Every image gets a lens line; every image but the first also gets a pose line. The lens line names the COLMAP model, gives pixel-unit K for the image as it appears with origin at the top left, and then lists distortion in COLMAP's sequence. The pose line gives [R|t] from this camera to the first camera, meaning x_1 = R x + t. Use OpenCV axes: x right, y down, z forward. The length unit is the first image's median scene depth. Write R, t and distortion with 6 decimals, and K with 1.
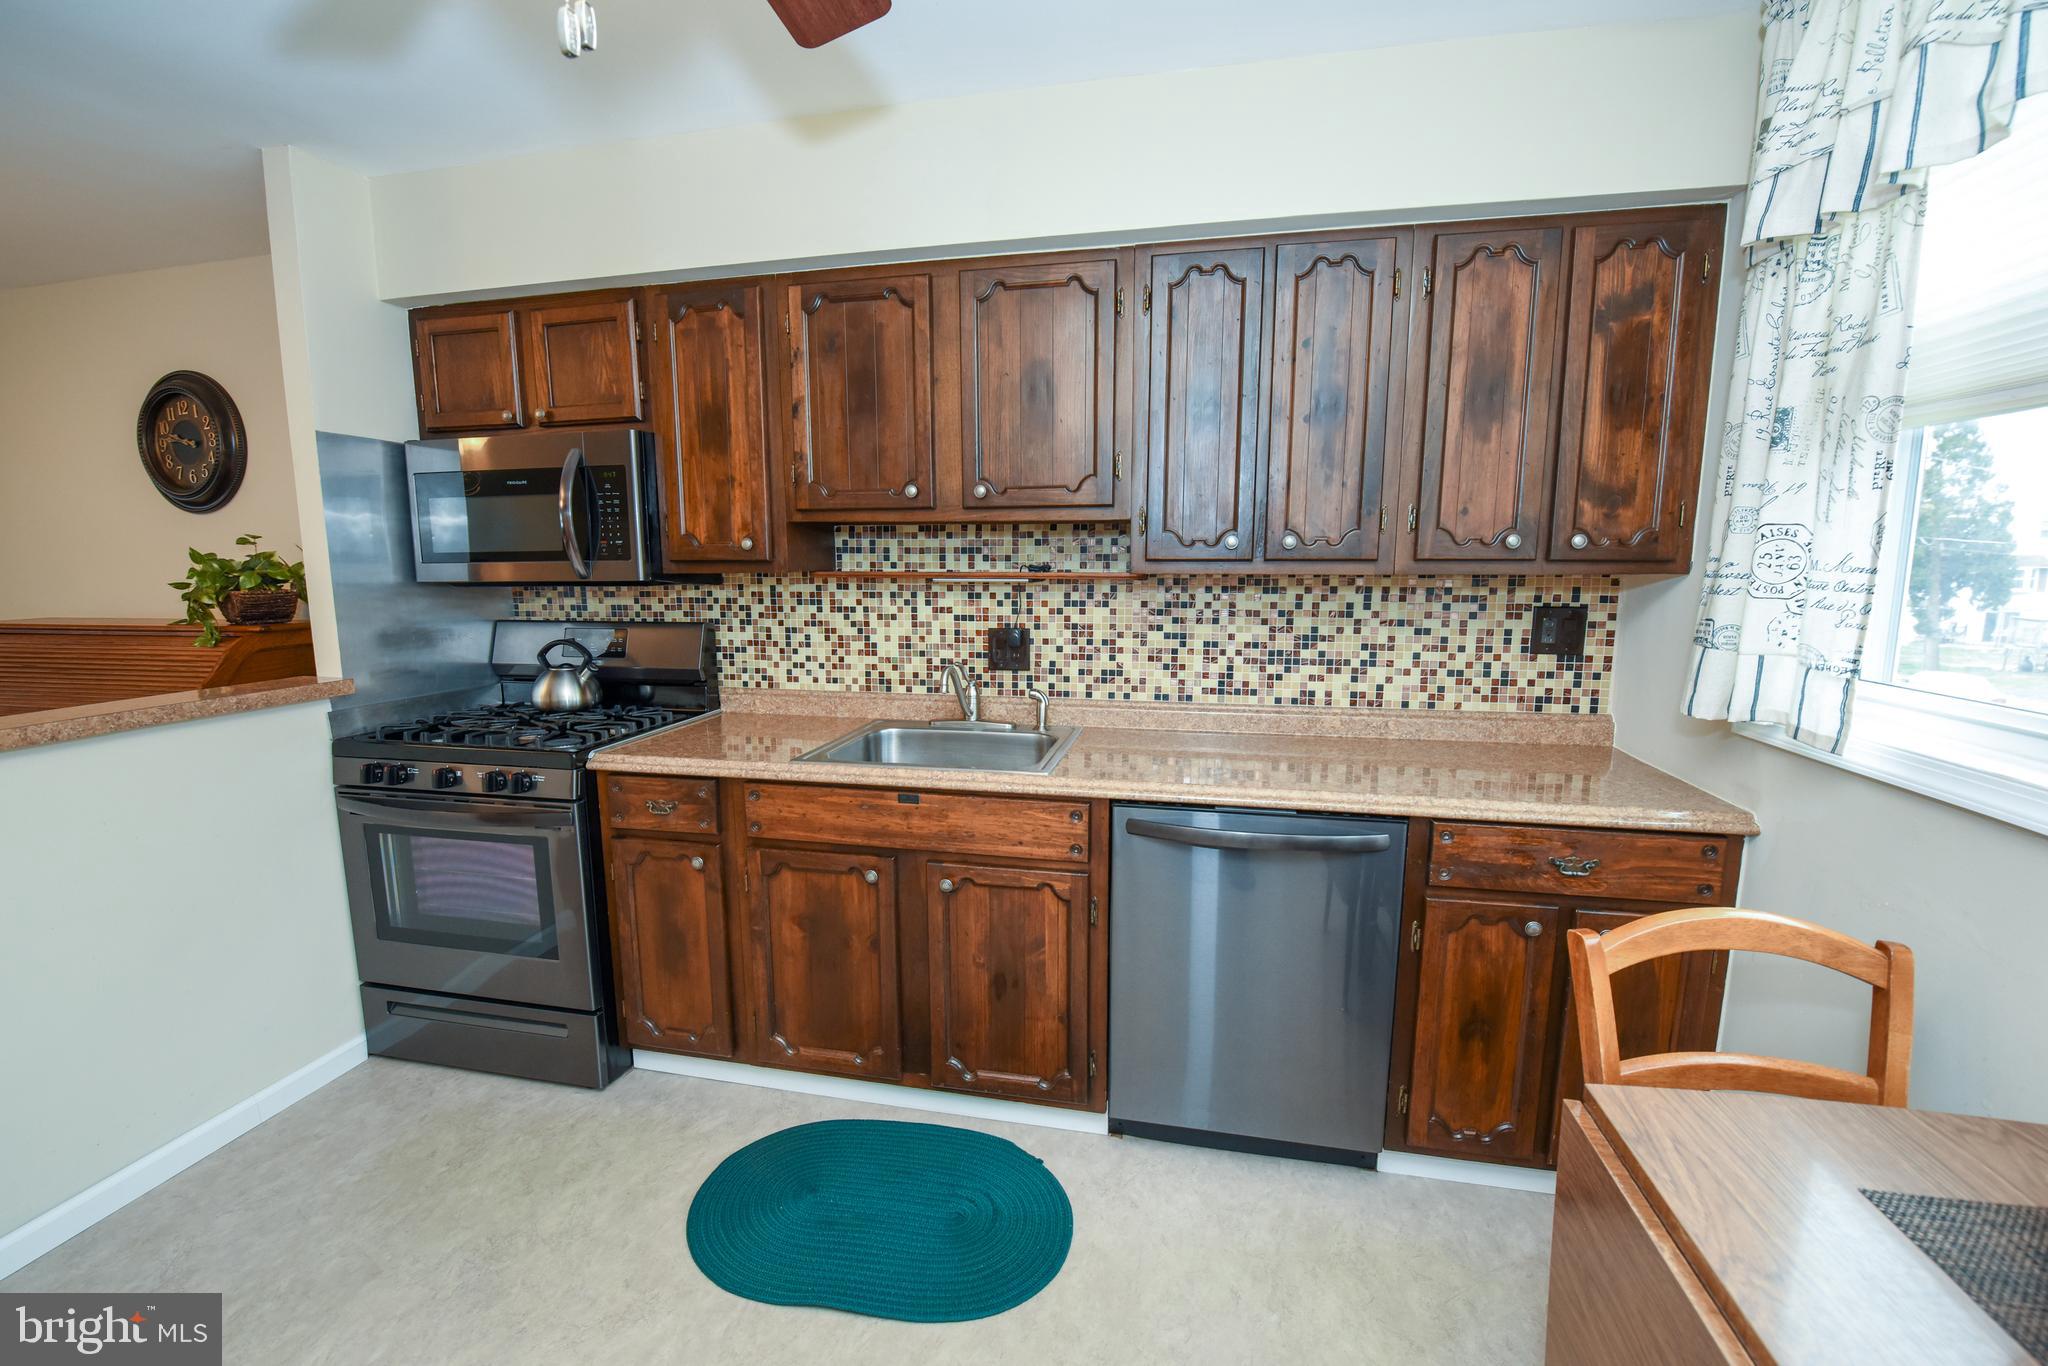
lens RADIAL K [[882.8, 0, 1009.9], [0, 882.8, 693.2], [0, 0, 1]] dist [-0.018274, -0.000212]
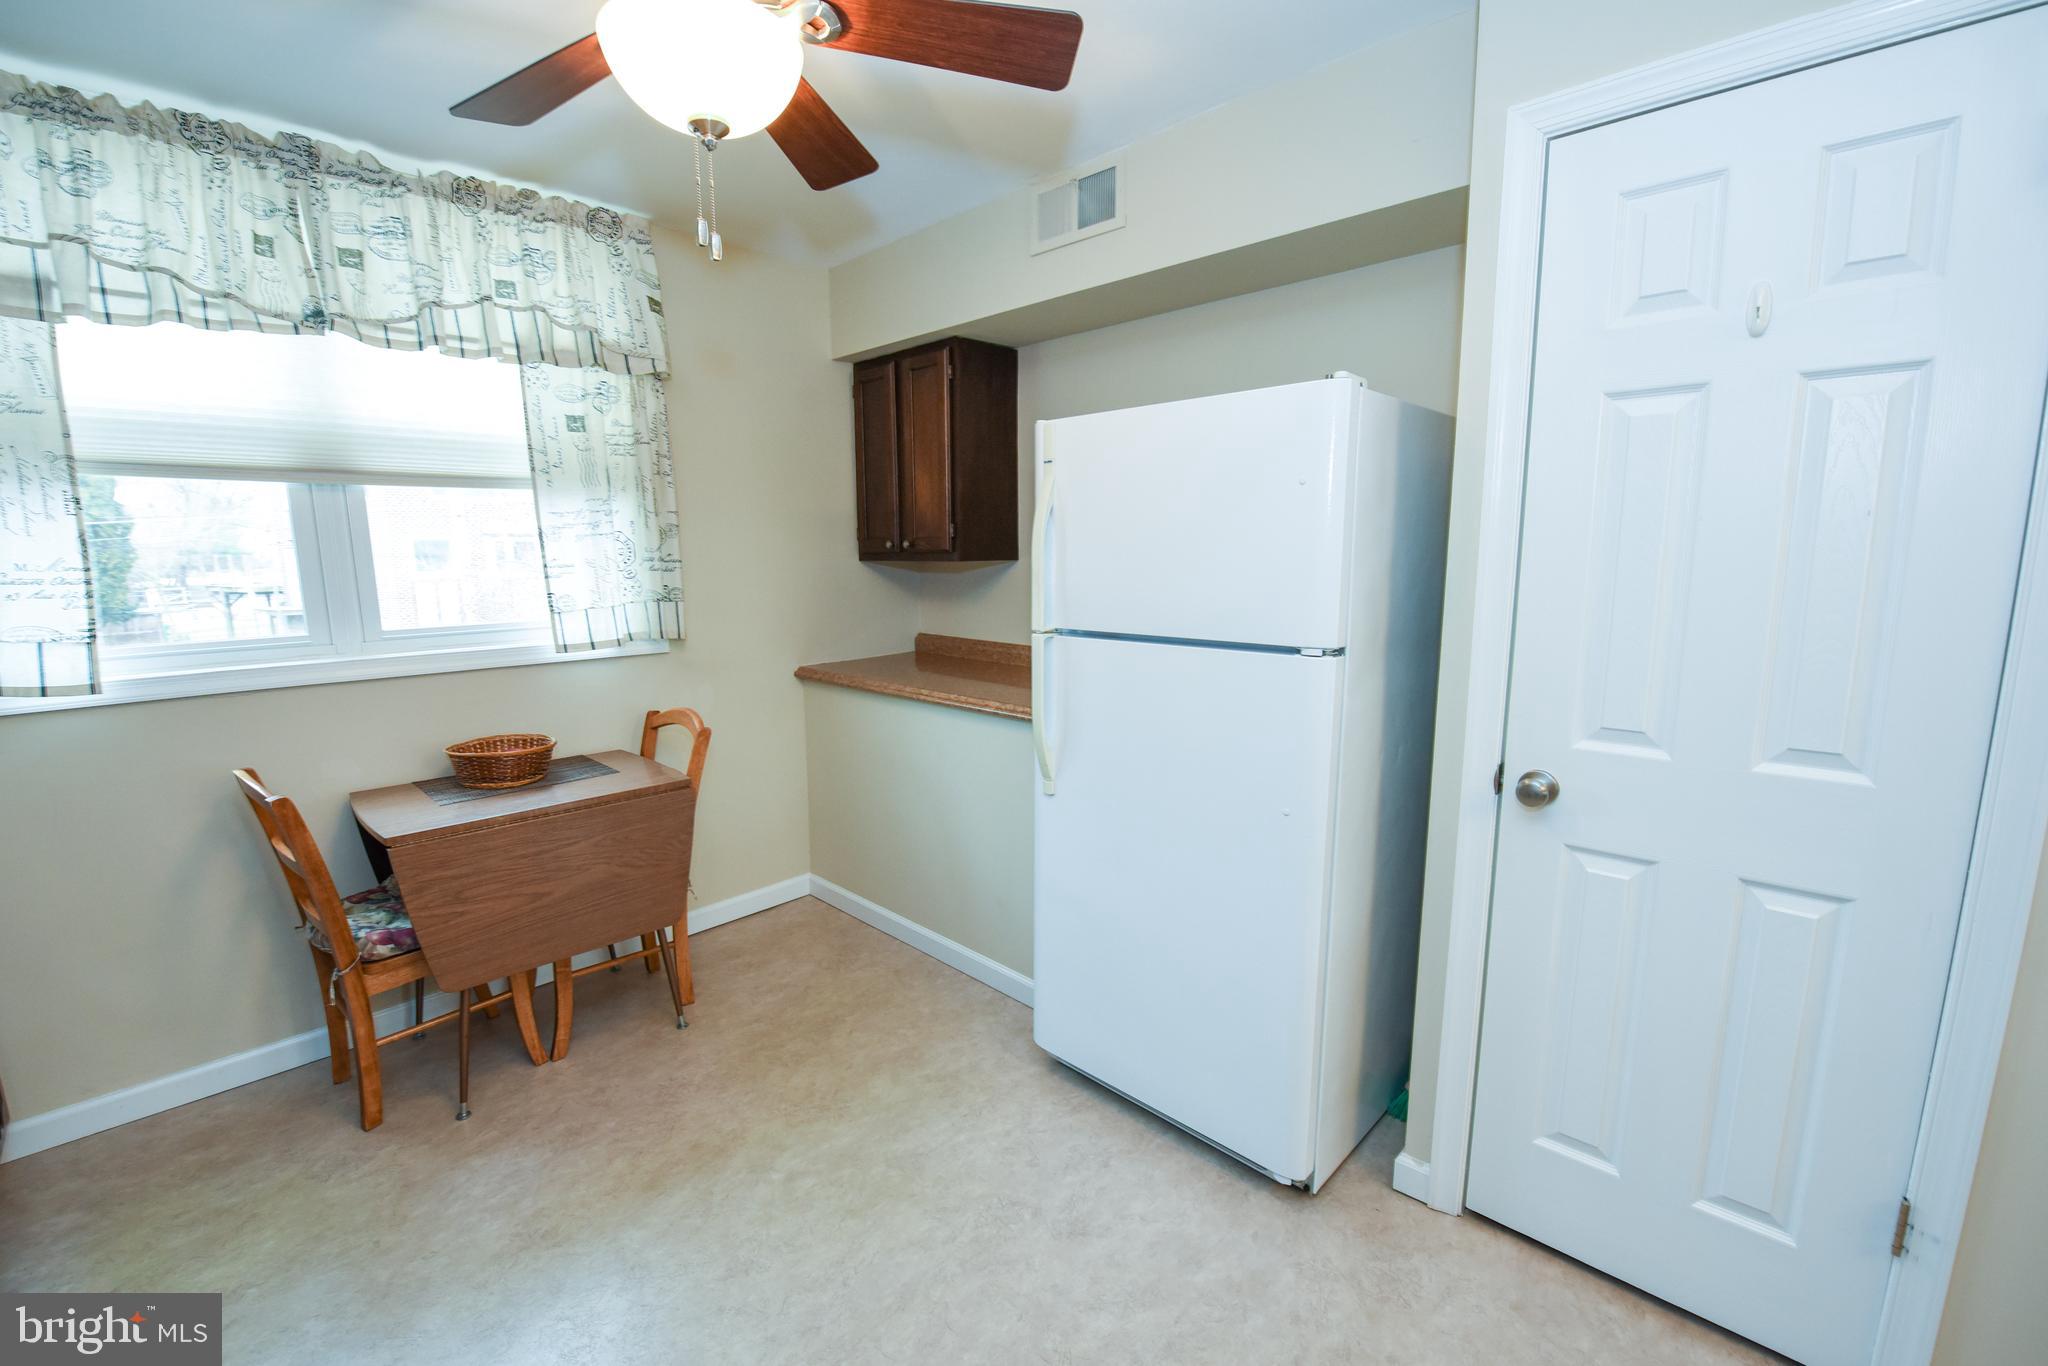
lens RADIAL K [[882.8, 0, 1009.3], [0, 882.8, 690.2], [0, 0, 1]] dist [-0.018274, -0.000212]
pose [[-0.847060, -0.077046, 0.525883, -0.611156], [0.091443, 0.953558, 0.286994, -0.116568], [-0.523572, 0.291190, -0.800676, 0.736780]]
